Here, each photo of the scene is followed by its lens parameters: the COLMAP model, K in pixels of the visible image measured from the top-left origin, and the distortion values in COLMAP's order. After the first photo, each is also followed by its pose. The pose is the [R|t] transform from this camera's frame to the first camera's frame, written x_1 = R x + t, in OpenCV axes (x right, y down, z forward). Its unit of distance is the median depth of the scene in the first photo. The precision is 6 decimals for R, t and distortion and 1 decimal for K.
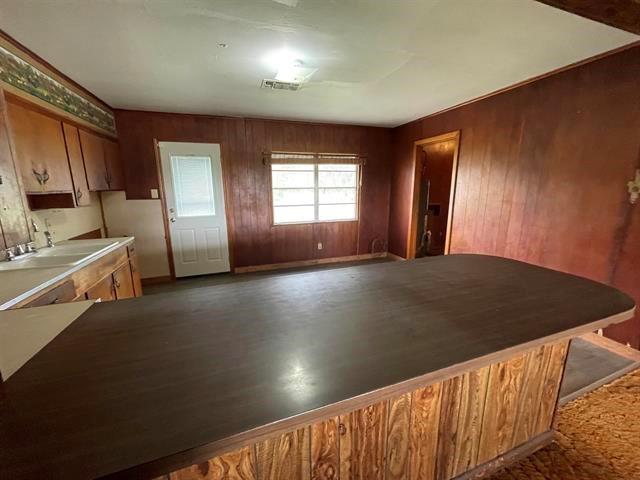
lens RADIAL K [[258.8, 0, 319.3], [0, 258.8, 239.7], [0, 0, 1]] dist [-0.002933, 0.001251]
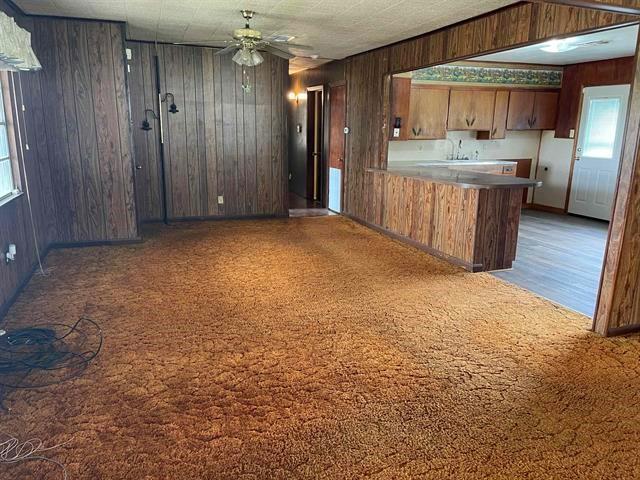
lens RADIAL K [[484.0, 0, 317.2], [0, 484.0, 243.2], [0, 0, 1]] dist [0.057683, -0.057511]
pose [[-0.003505, 0.245974, -0.969270, 1.518824], [-0.211833, 0.947096, 0.241113, -0.003408], [0.977300, 0.206169, 0.048785, -0.101210]]
